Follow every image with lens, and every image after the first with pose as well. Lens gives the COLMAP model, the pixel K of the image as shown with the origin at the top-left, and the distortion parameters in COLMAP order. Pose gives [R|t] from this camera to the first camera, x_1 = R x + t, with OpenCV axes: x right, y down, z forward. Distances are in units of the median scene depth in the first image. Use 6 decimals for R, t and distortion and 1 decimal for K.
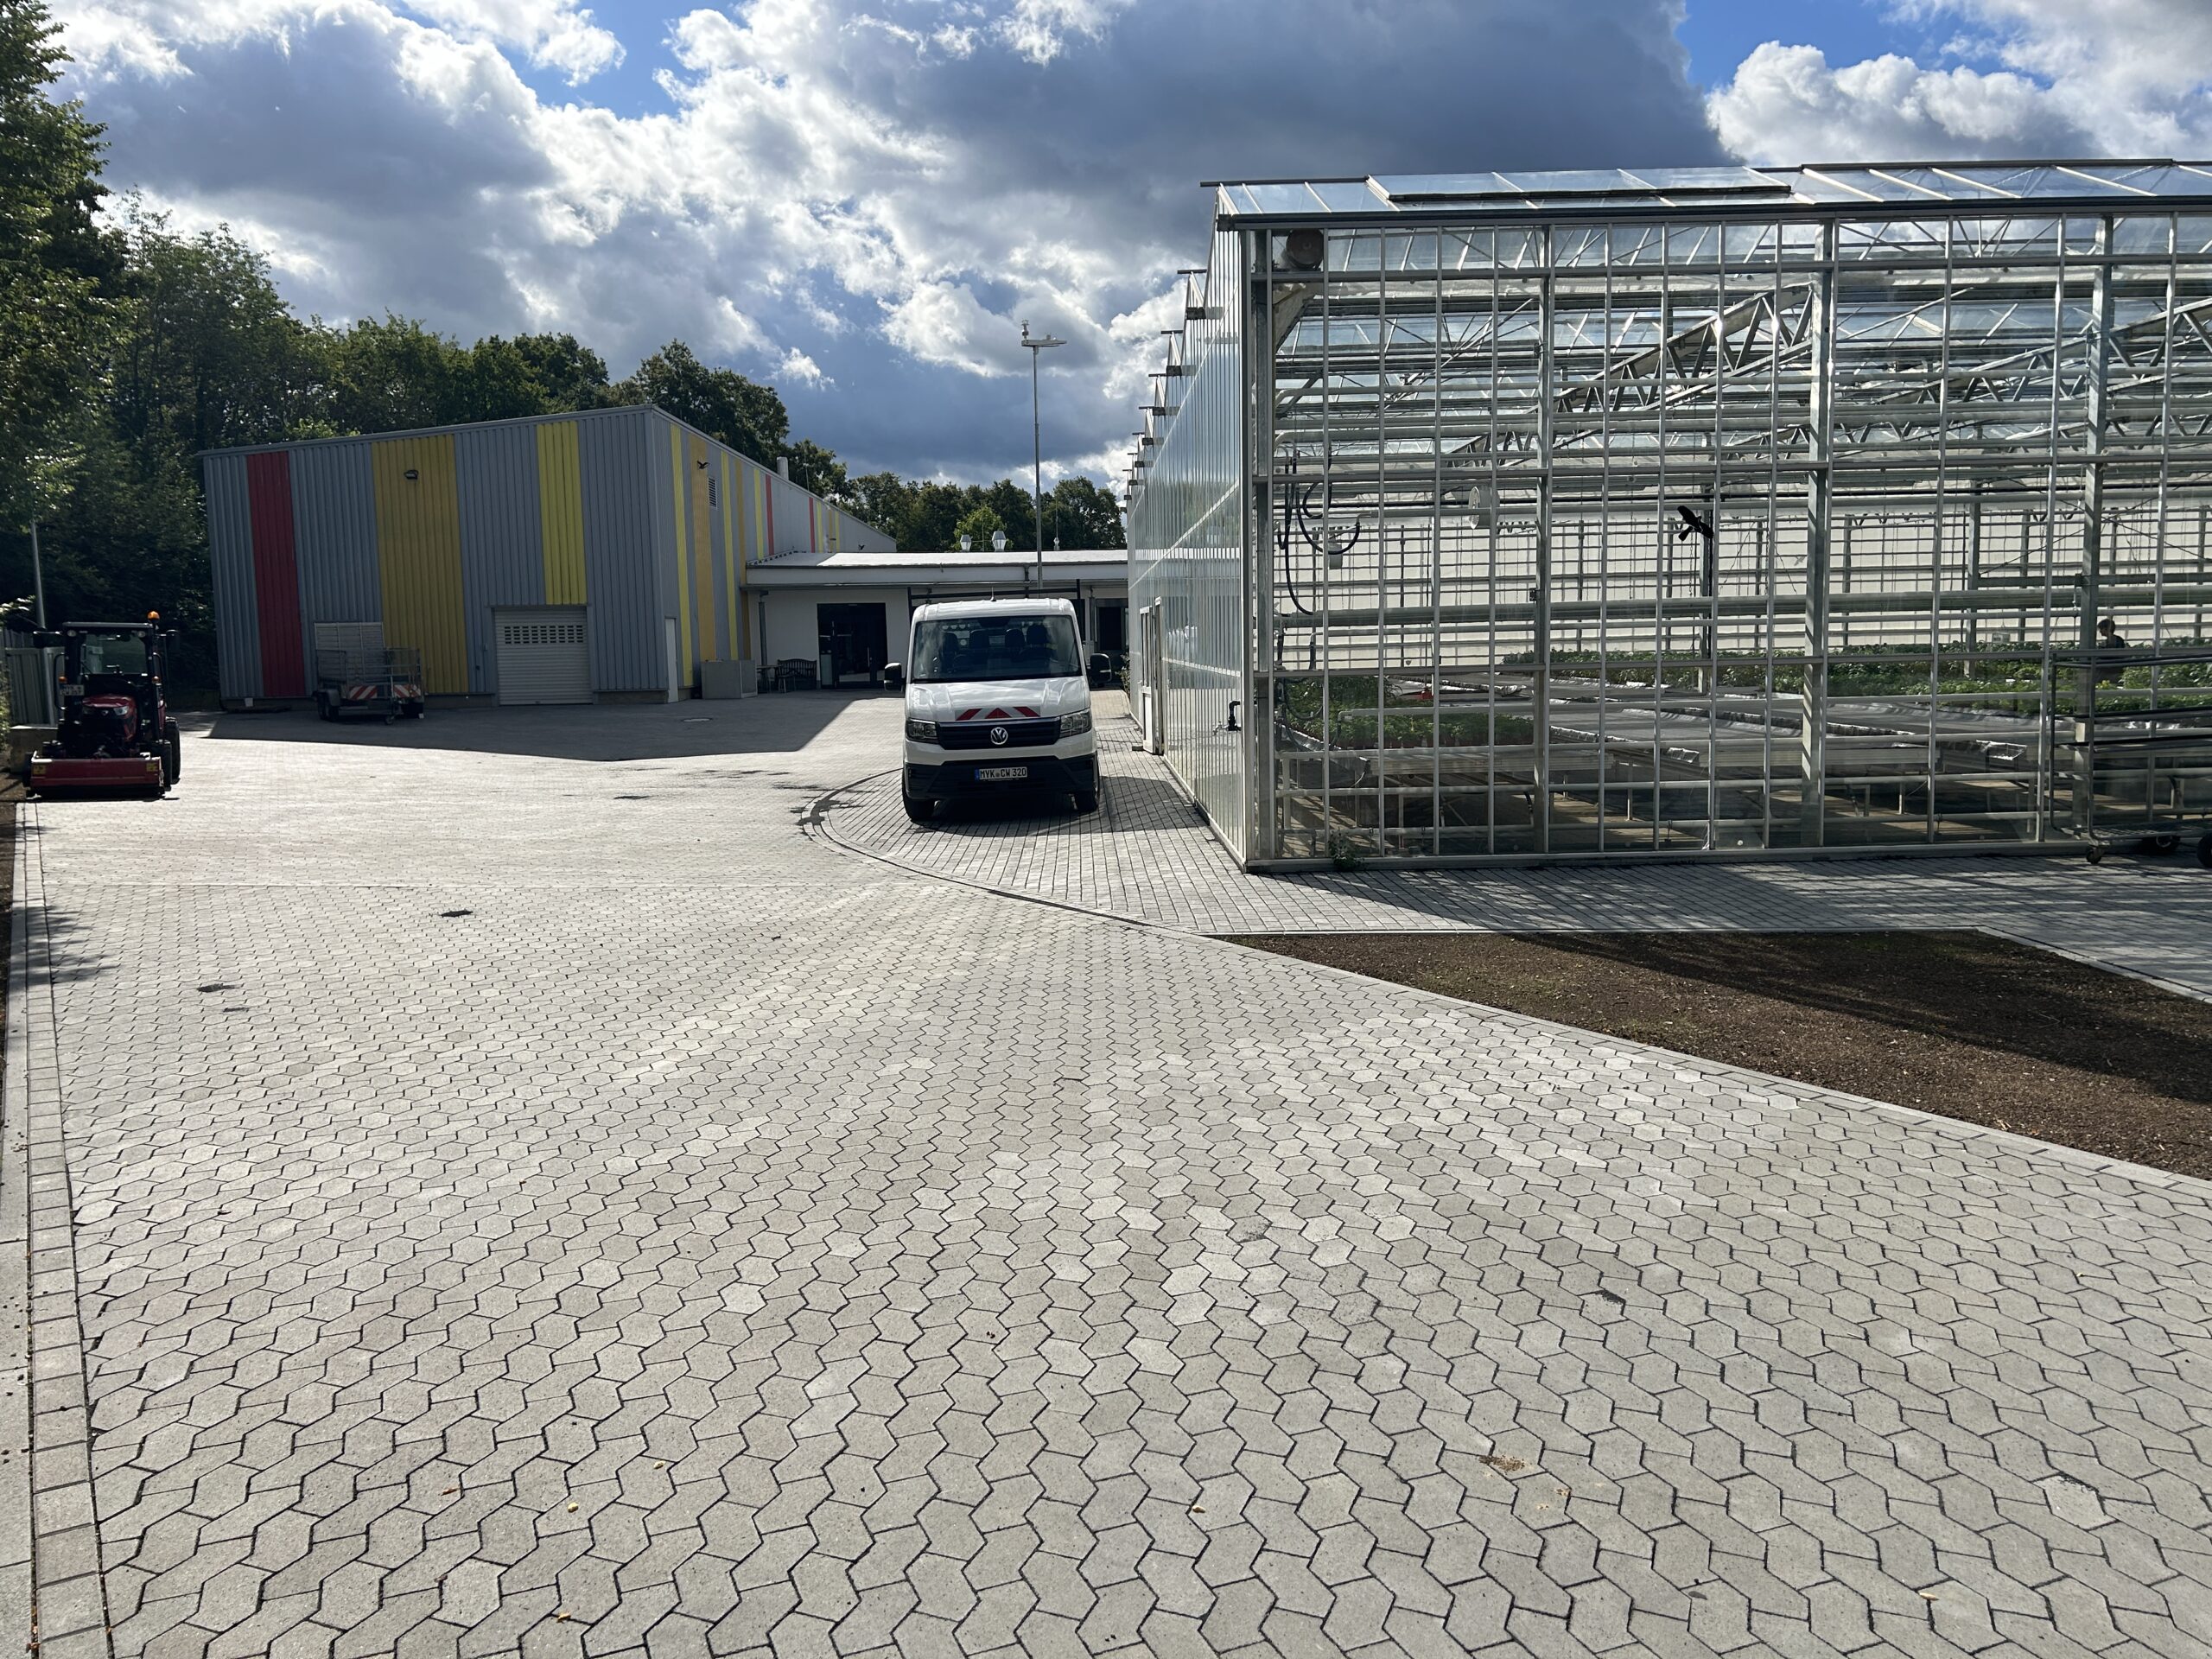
lens RADIAL K [[1609.7, 0, 1106.0], [0, 1609.7, 829.5], [0, 0, 1]] dist [0.008033, -0.048576]
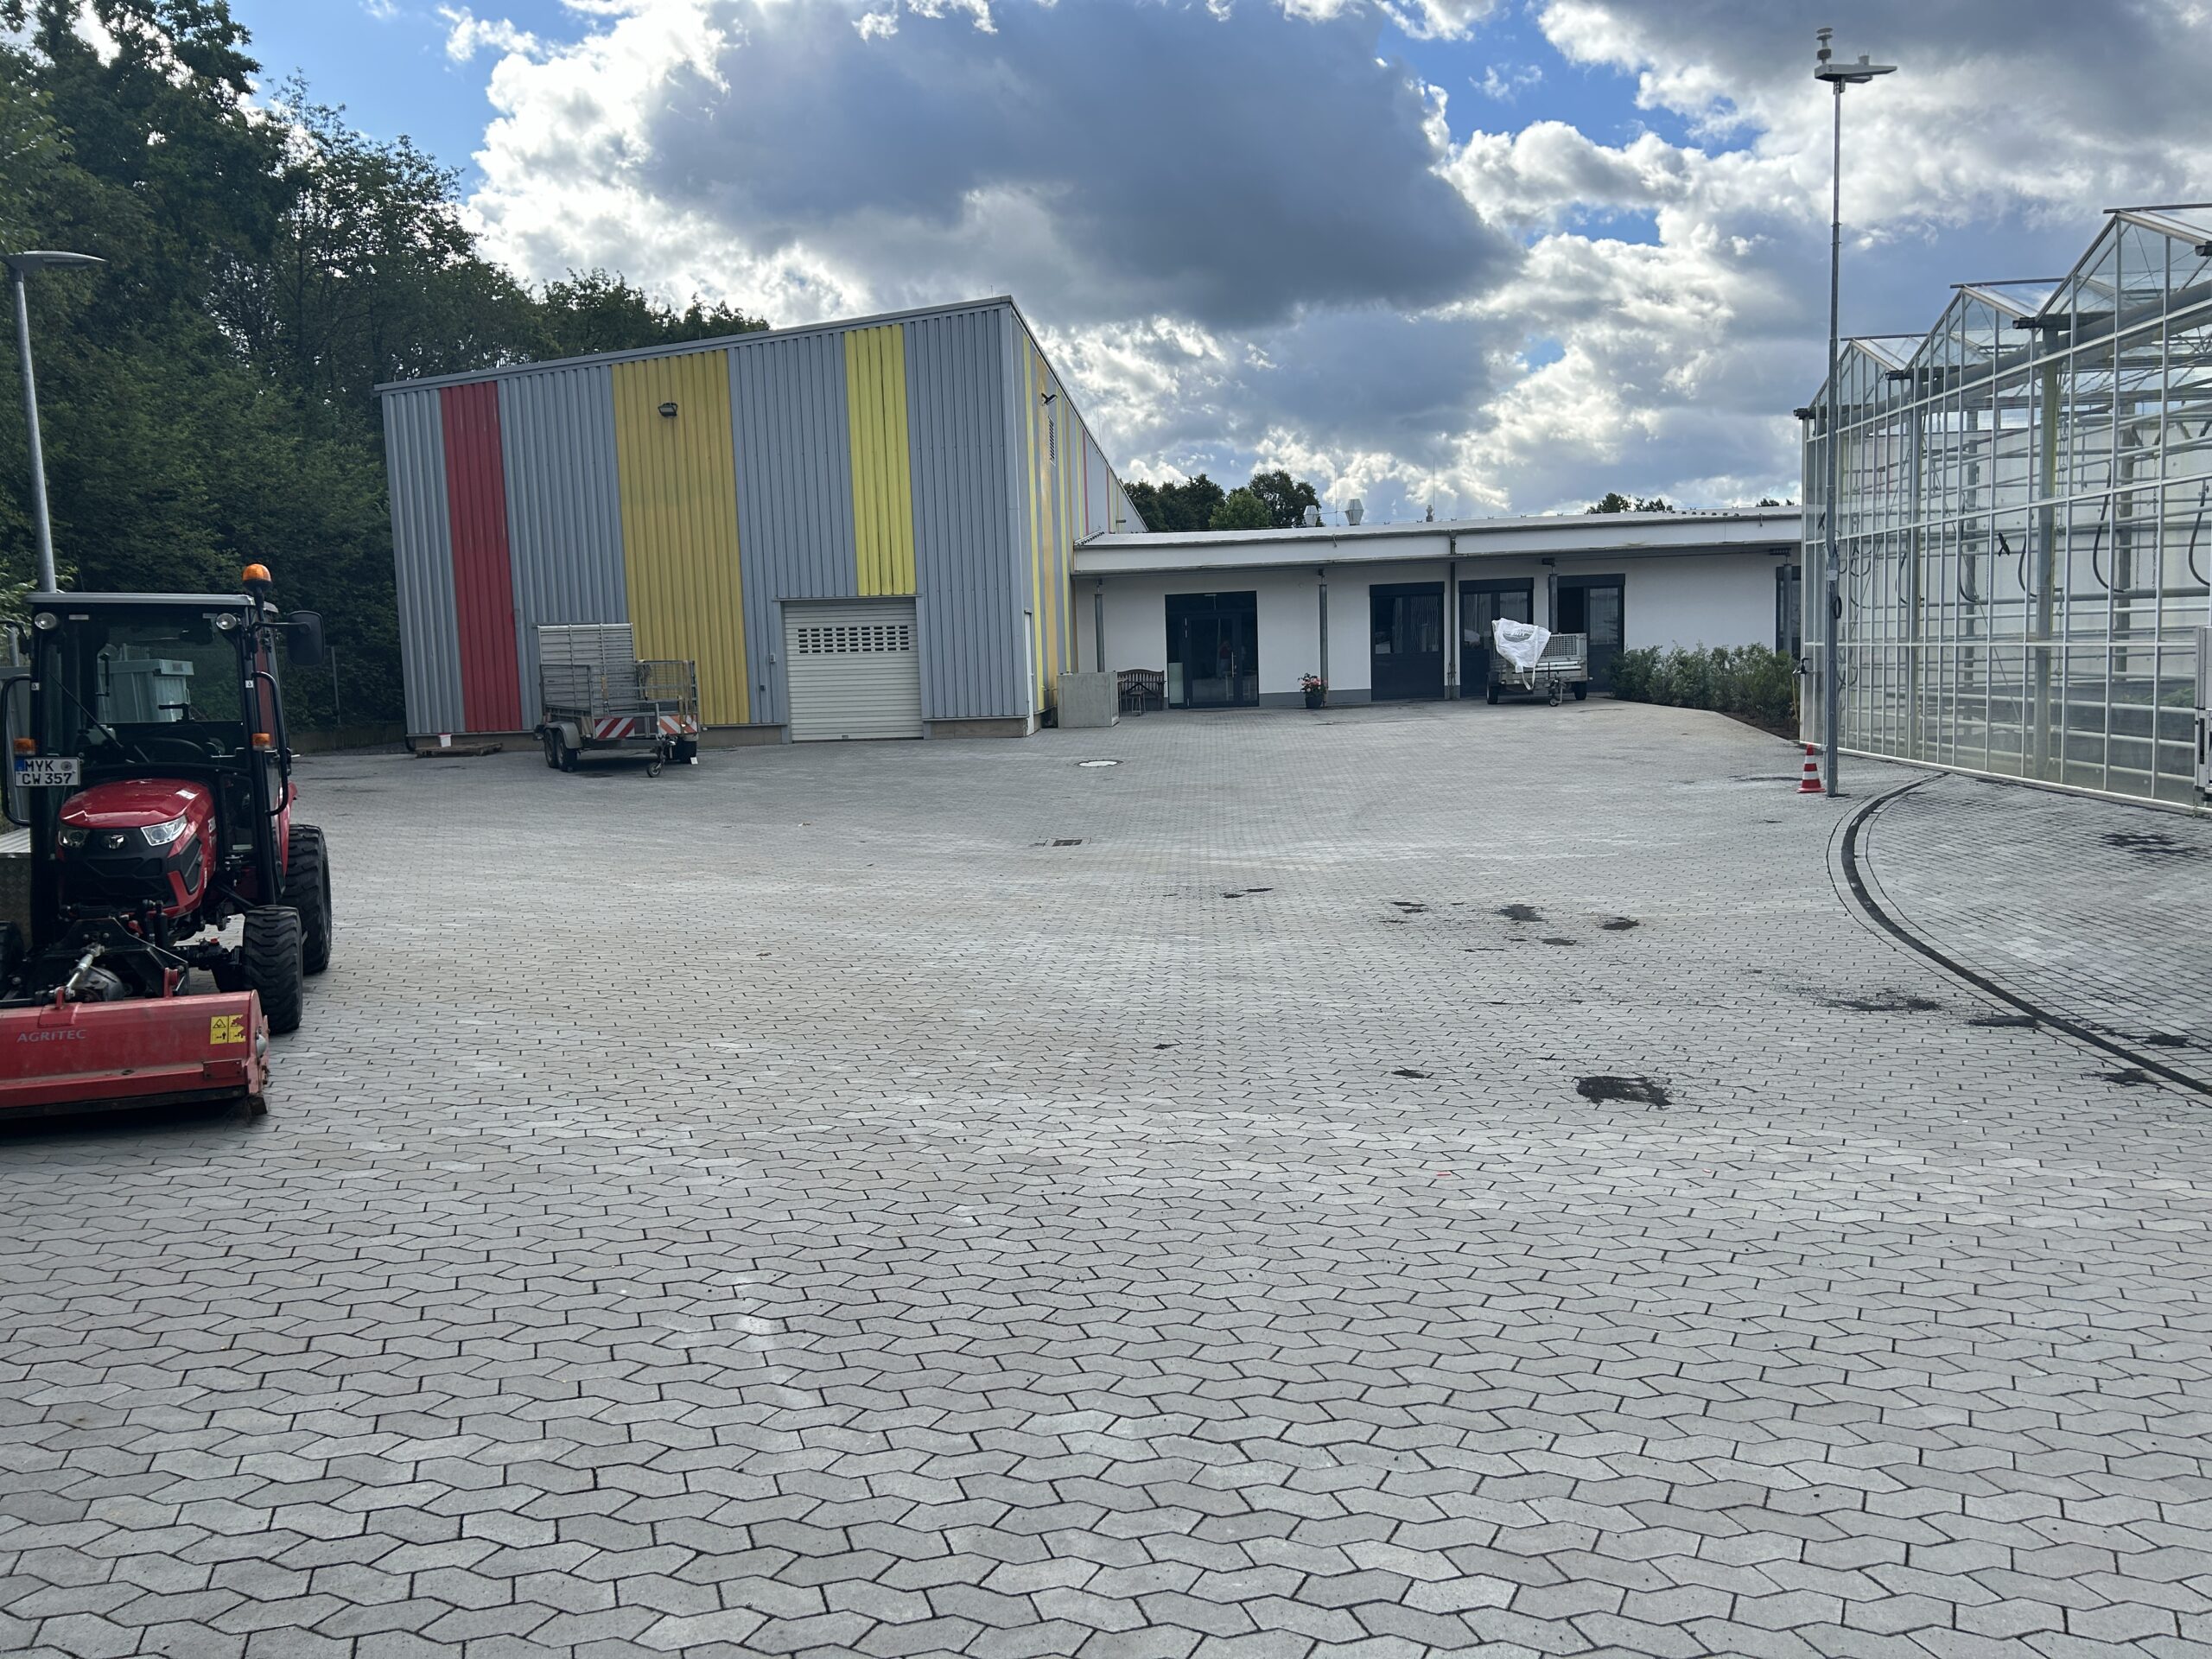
lens RADIAL K [[1609.7, 0, 1106.0], [0, 1609.7, 829.5], [0, 0, 1]] dist [0.008033, -0.048576]
pose [[0.995950, -0.004101, -0.089816, -0.177765], [0.003601, 0.999977, -0.005732, -0.034515], [0.089838, 0.005385, 0.995942, 0.316365]]
